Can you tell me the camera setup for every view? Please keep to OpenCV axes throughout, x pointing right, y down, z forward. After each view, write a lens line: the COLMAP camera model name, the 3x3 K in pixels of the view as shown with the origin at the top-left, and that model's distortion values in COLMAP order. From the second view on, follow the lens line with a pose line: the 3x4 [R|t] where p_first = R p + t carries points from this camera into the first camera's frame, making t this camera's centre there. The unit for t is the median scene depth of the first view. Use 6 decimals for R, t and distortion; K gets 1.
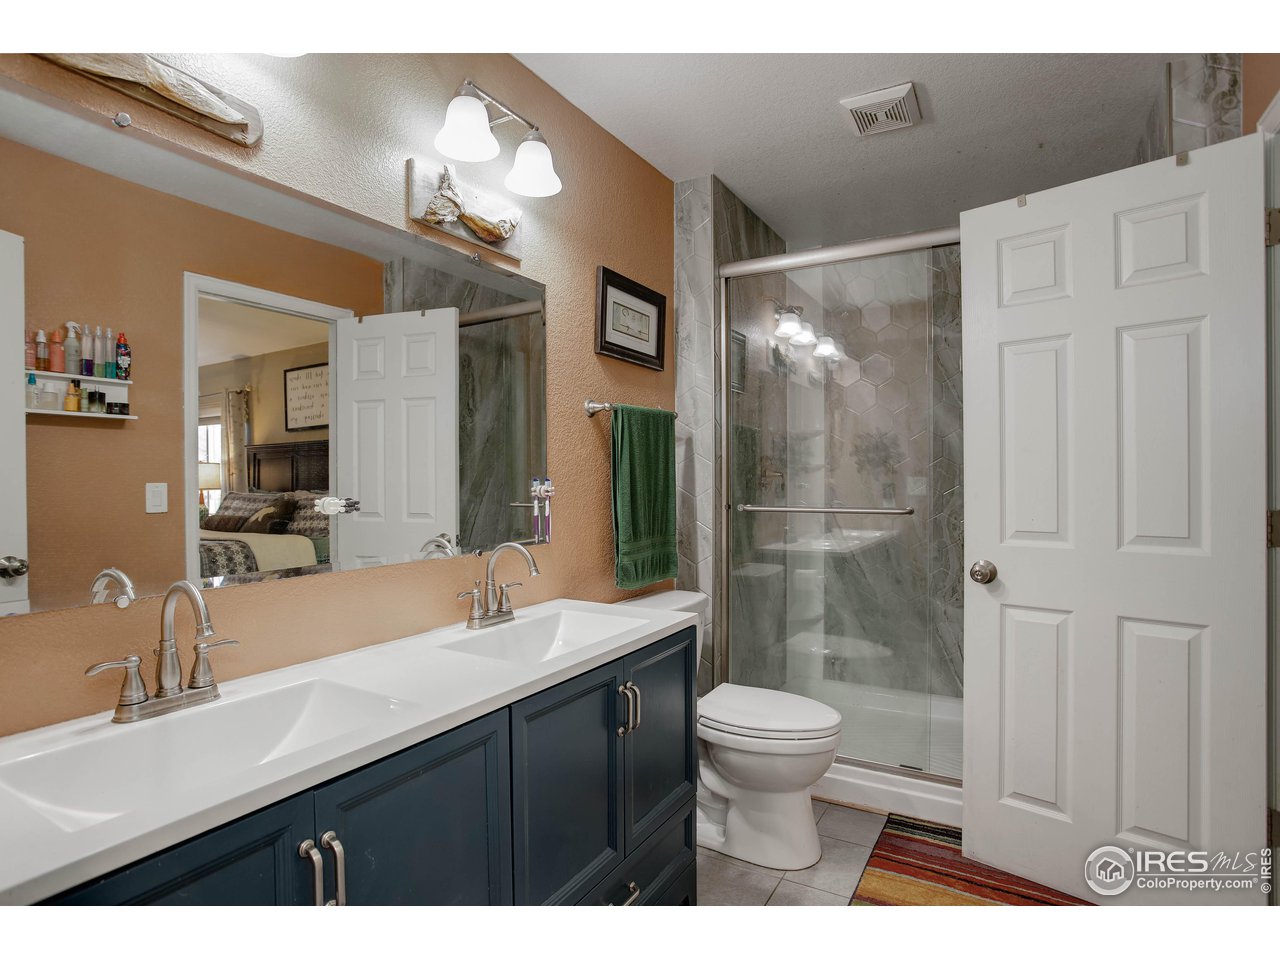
lens RADIAL K [[635.5, 0, 637.1], [0, 635.5, 482.2], [0, 0, 1]] dist [-0.026495, 0.001990]
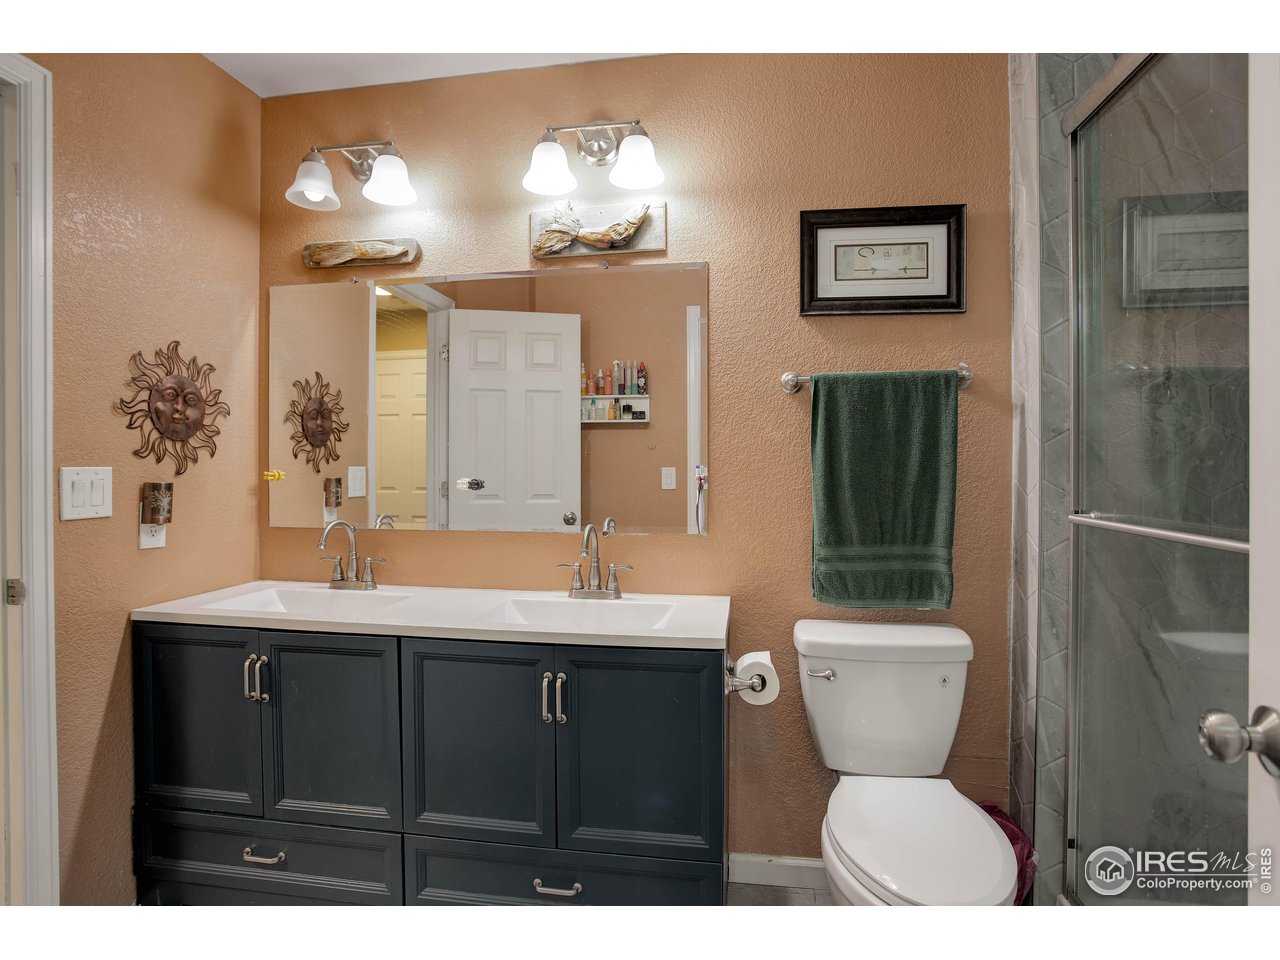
lens RADIAL K [[635.5, 0, 637.1], [0, 635.5, 482.2], [0, 0, 1]] dist [-0.026495, 0.001990]
pose [[0.435018, 0.028836, -0.899960, 0.520587], [-0.002108, 0.999517, 0.031007, -0.009539], [0.900419, -0.011592, 0.434868, 0.380606]]
